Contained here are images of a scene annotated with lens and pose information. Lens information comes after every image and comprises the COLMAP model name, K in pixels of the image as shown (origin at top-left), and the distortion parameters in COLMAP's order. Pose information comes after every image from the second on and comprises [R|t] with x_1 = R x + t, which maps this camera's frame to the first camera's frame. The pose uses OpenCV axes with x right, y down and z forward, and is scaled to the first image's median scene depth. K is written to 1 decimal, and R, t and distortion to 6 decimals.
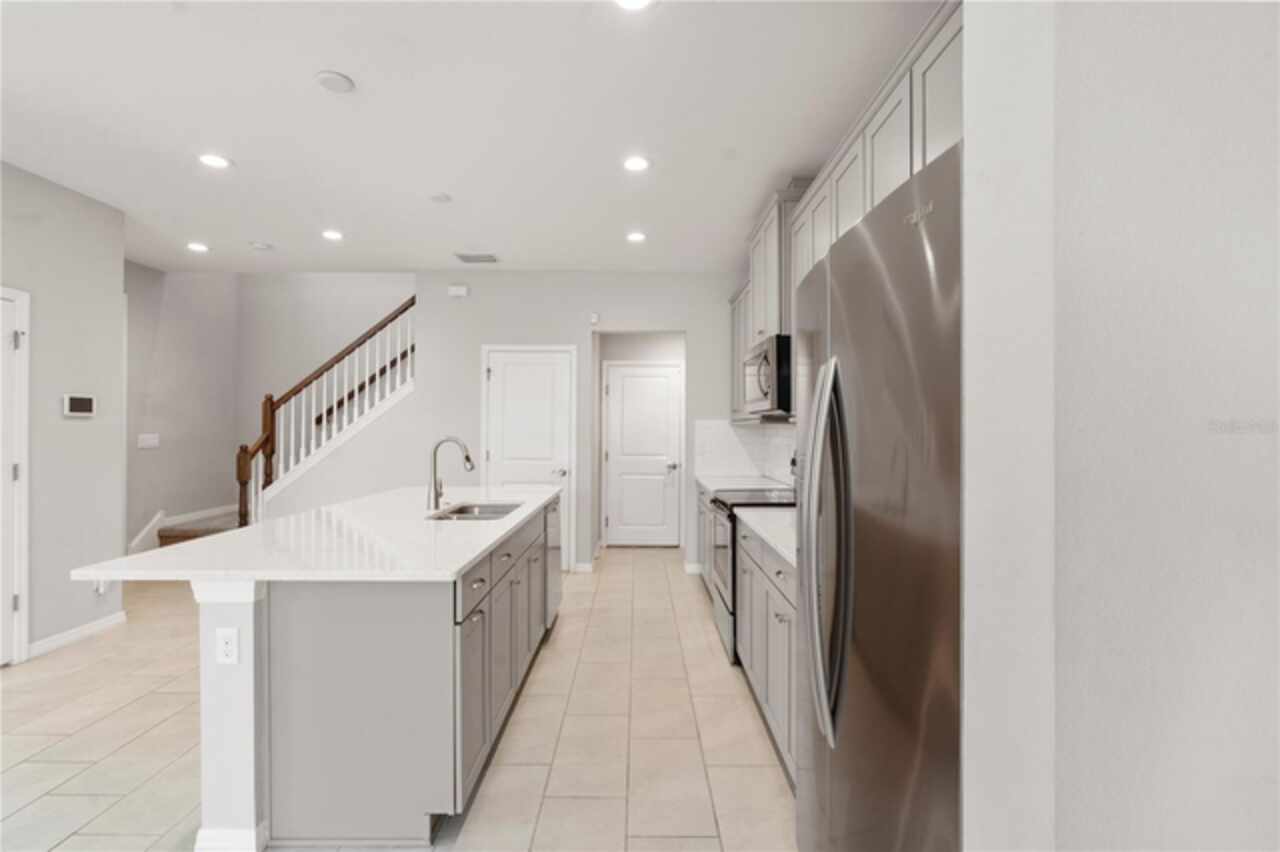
lens RADIAL K [[580.8, 0, 639.8], [0, 580.8, 424.5], [0, 0, 1]] dist [-0.001342, -0.000254]
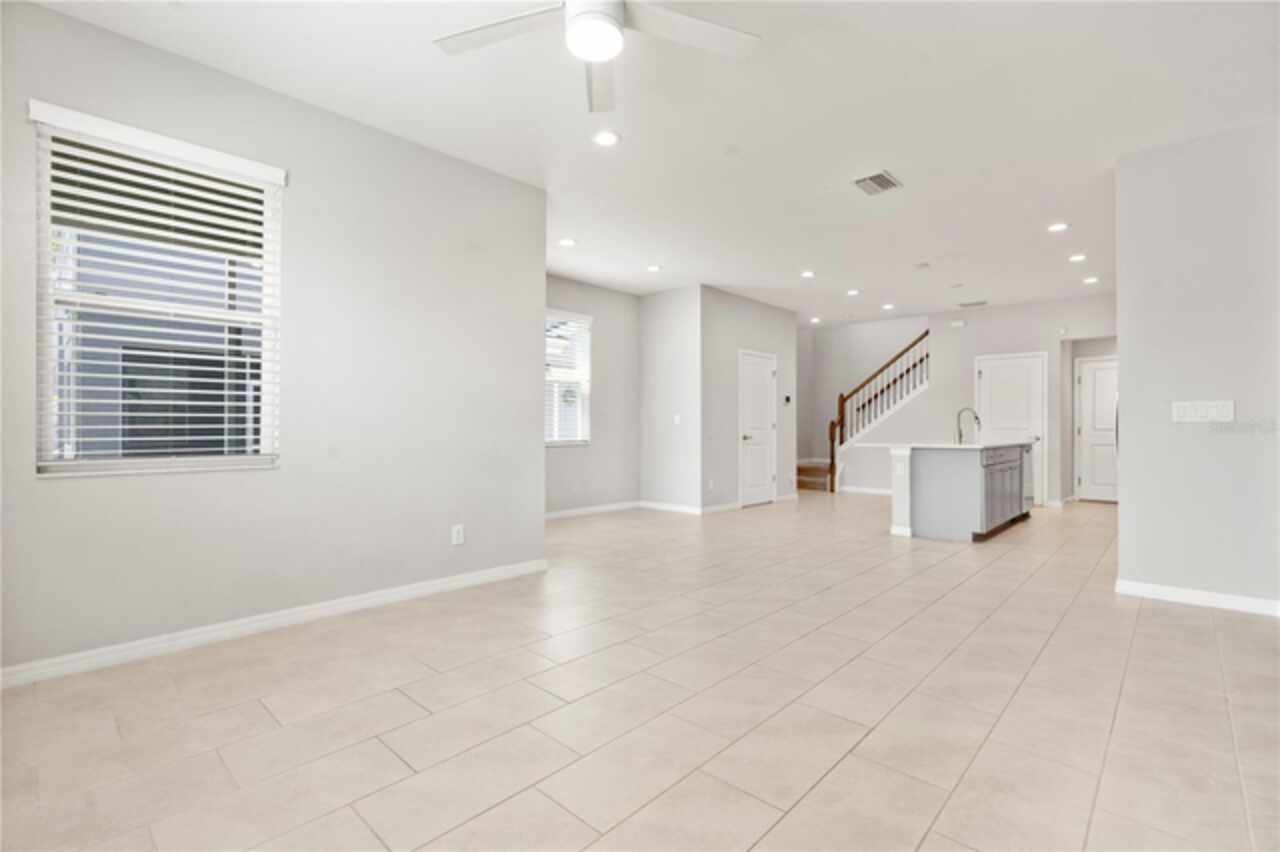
lens RADIAL K [[580.8, 0, 639.8], [0, 580.8, 424.5], [0, 0, 1]] dist [-0.001342, -0.000254]
pose [[0.730829, -0.004601, -0.682545, 0.134150], [0.002465, 0.999989, -0.004102, 0.050488], [0.682556, 0.001316, 0.730832, -0.752969]]
